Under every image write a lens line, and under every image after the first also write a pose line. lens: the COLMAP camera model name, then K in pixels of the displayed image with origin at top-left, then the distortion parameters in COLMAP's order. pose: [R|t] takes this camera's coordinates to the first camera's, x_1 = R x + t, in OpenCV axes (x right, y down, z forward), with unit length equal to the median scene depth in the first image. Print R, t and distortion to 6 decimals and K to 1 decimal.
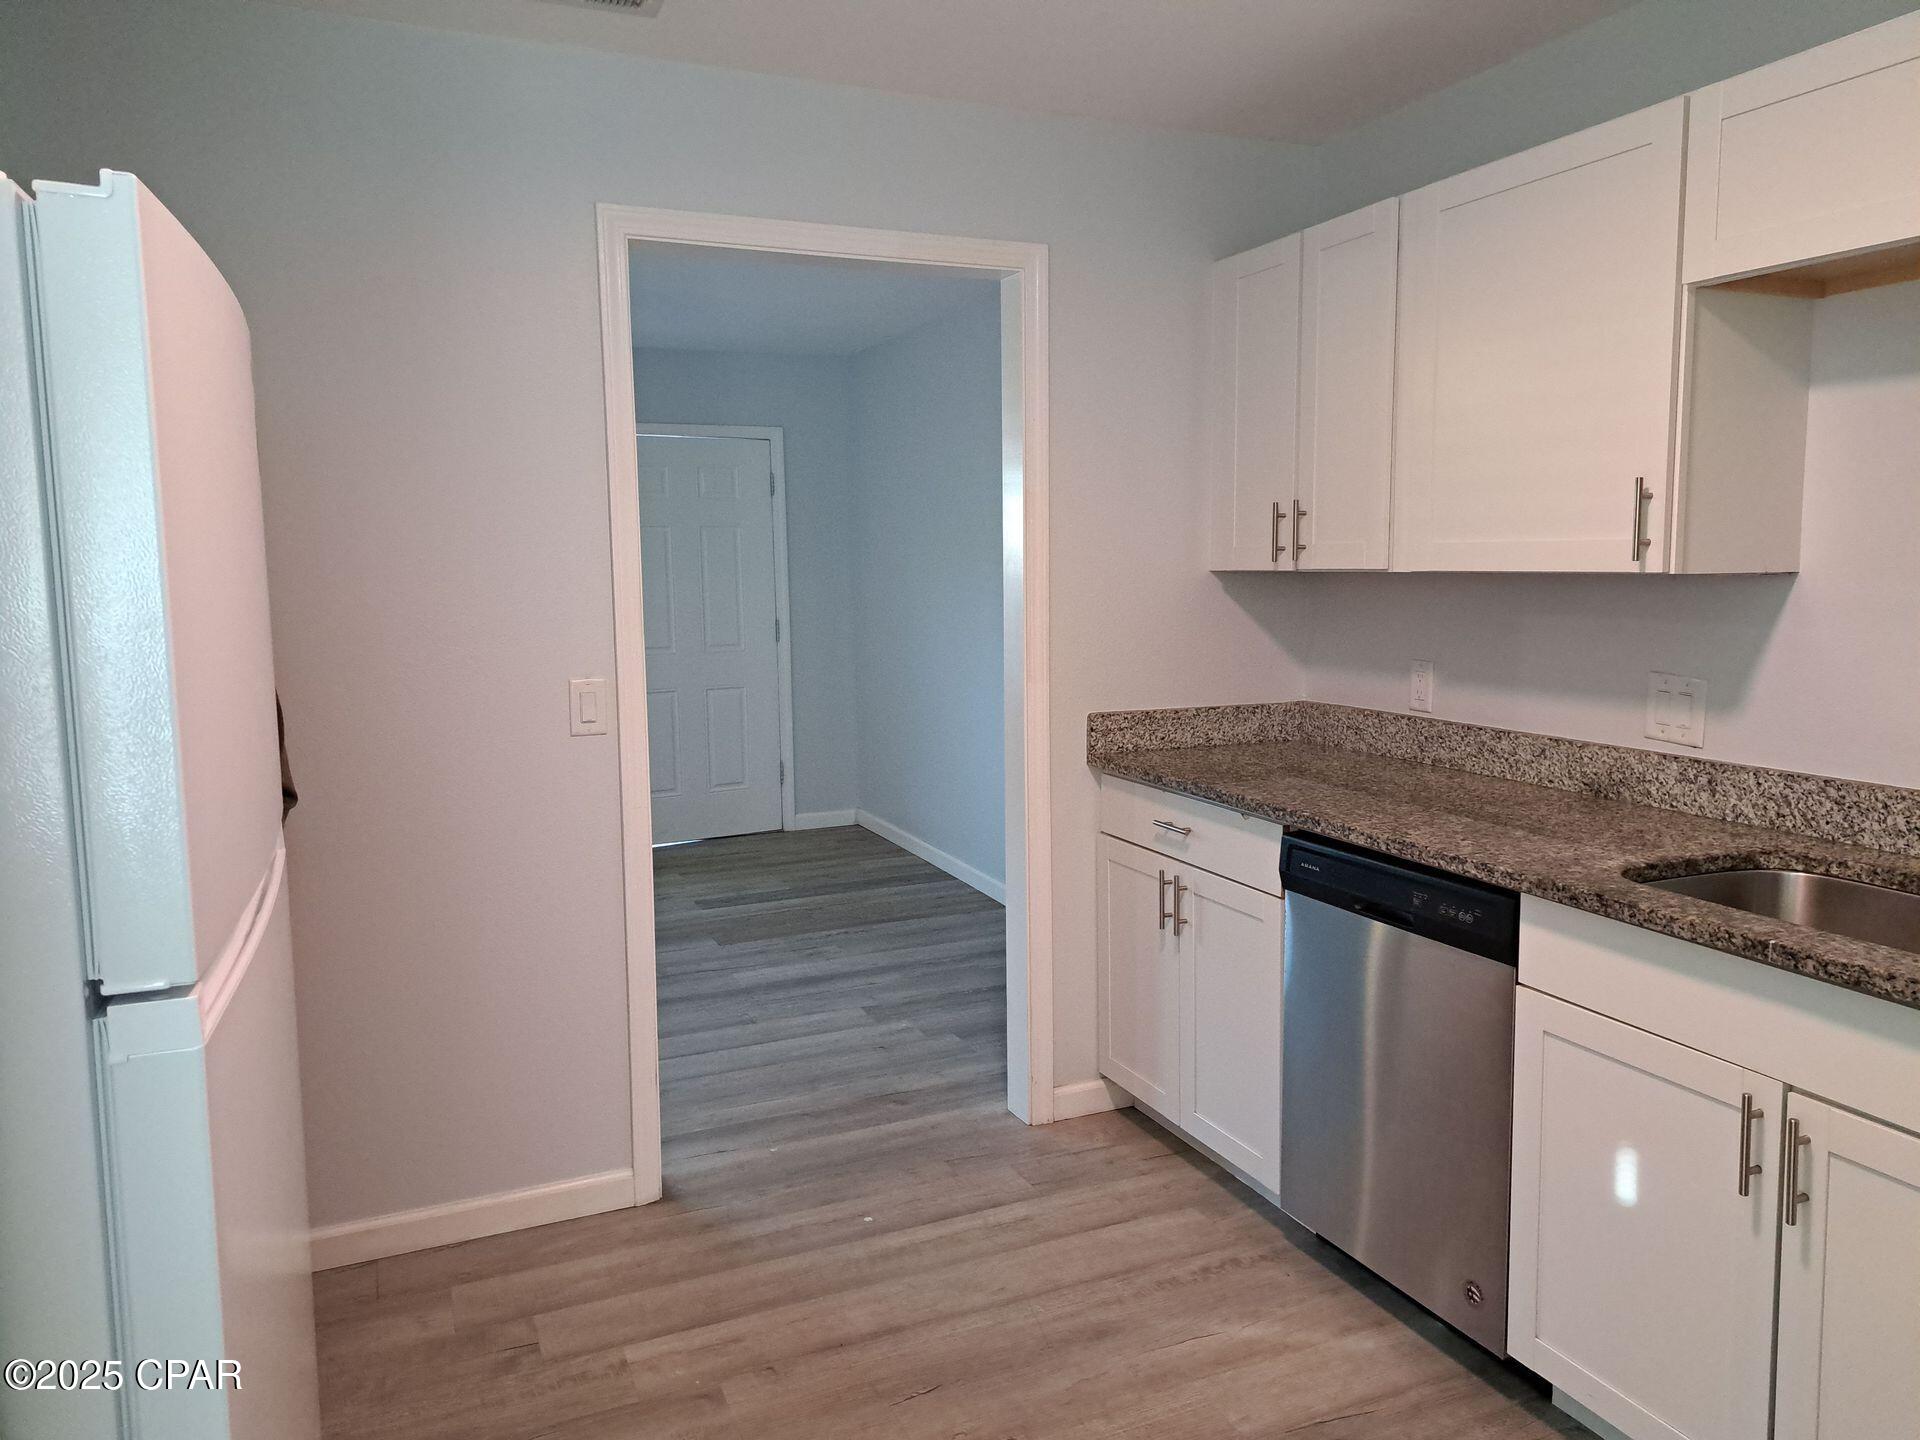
lens RADIAL K [[1386.3, 0, 961.3], [0, 1386.3, 719.3], [0, 0, 1]] dist [0.062372, -0.053959]
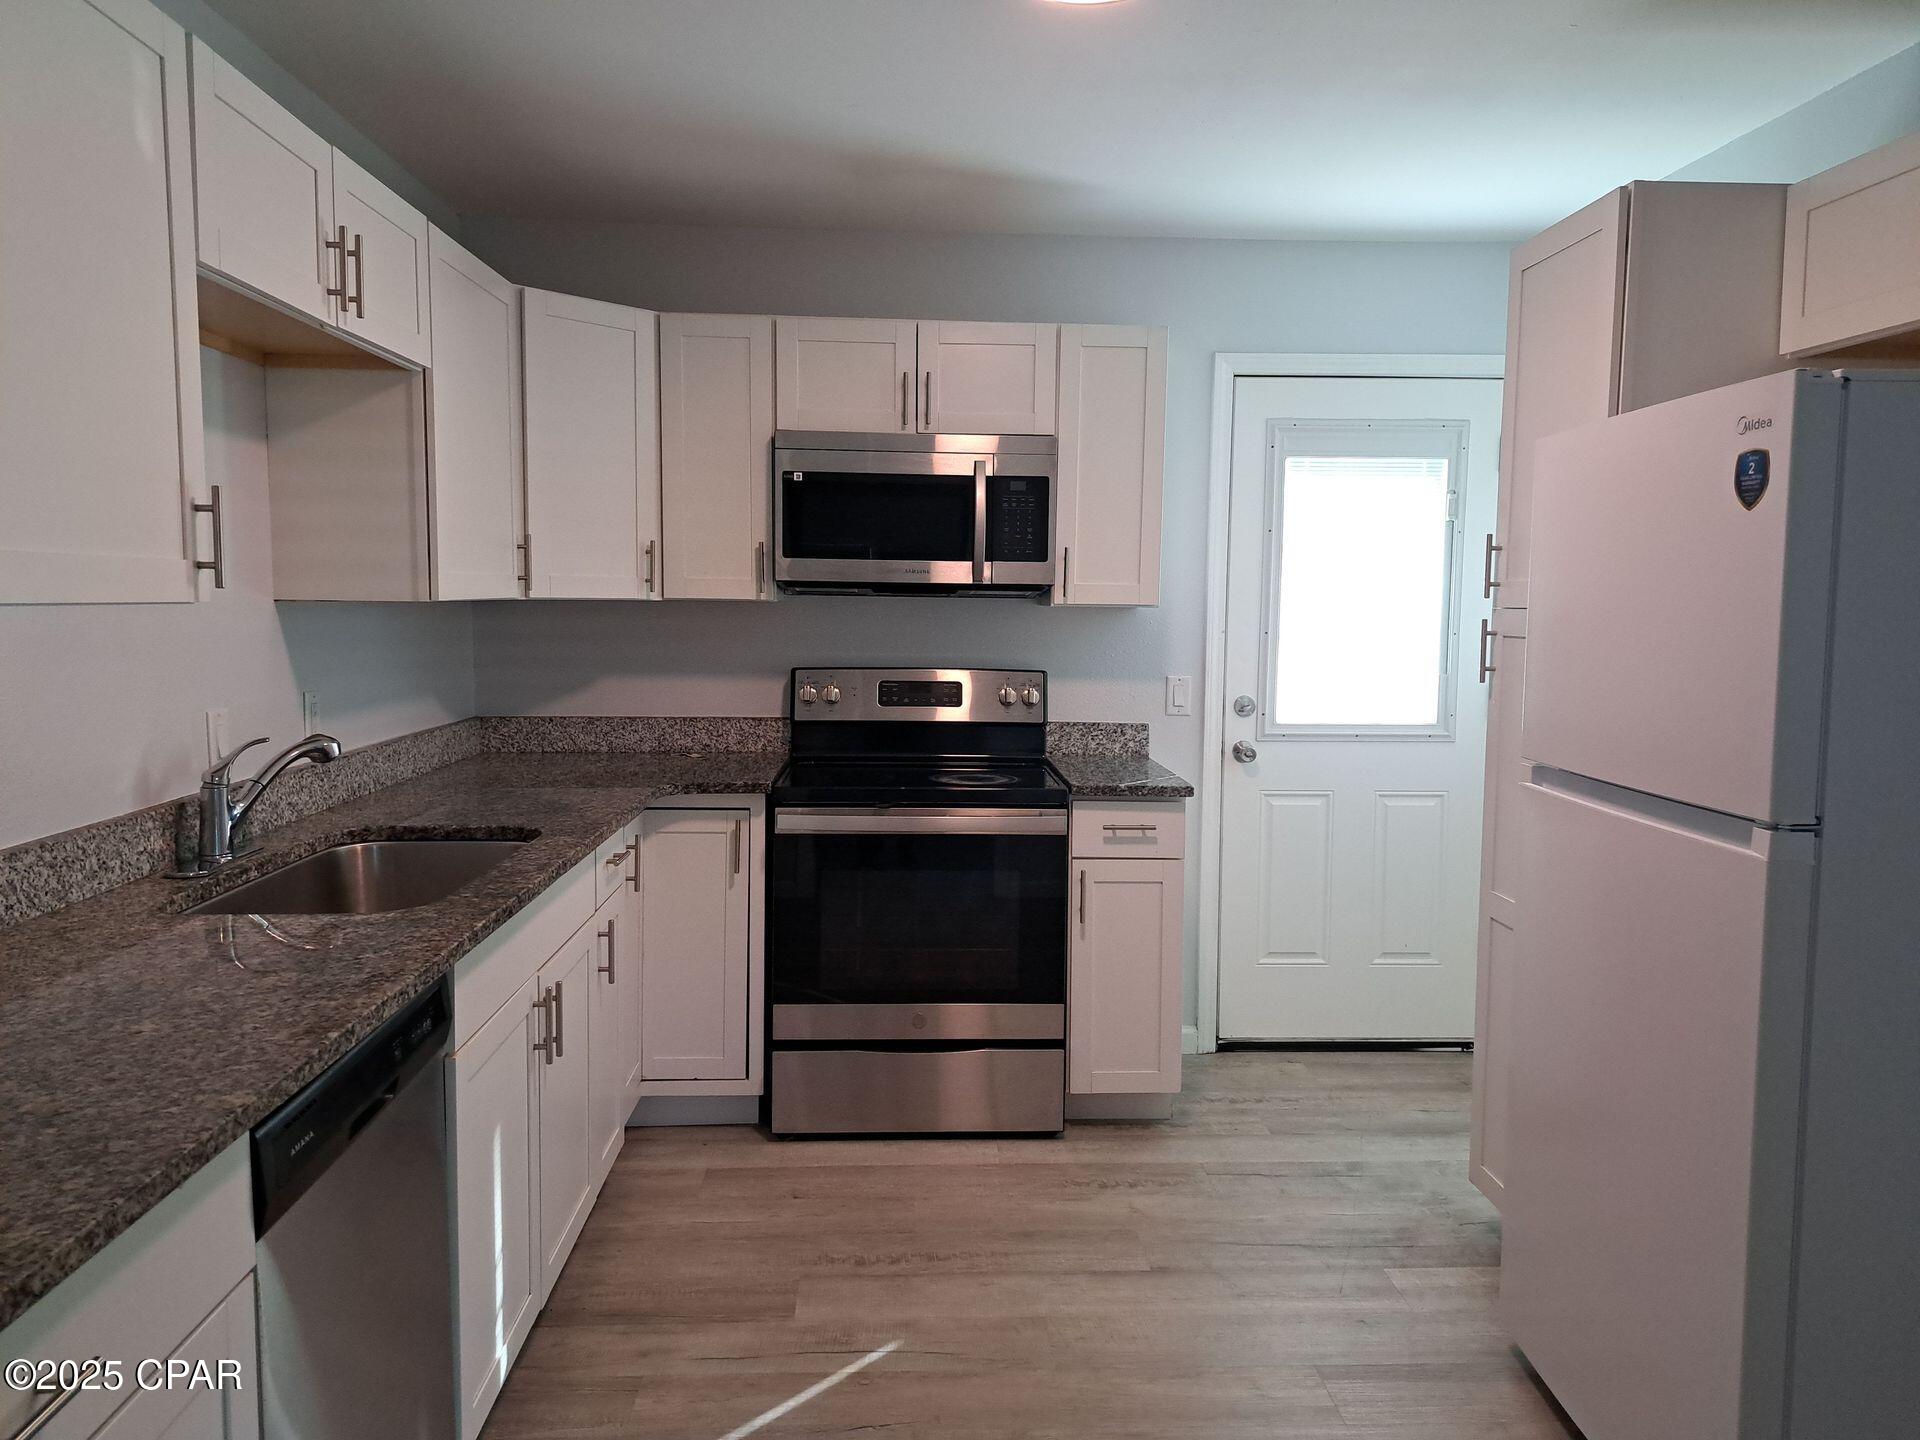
lens RADIAL K [[1386.3, 0, 961.0], [0, 1386.3, 718.0], [0, 0, 1]] dist [0.062372, -0.053959]
pose [[-0.948578, -0.031457, 0.314976, -0.171145], [0.029284, 0.982062, 0.186272, -0.170973], [-0.315186, 0.185917, -0.930641, 1.582380]]
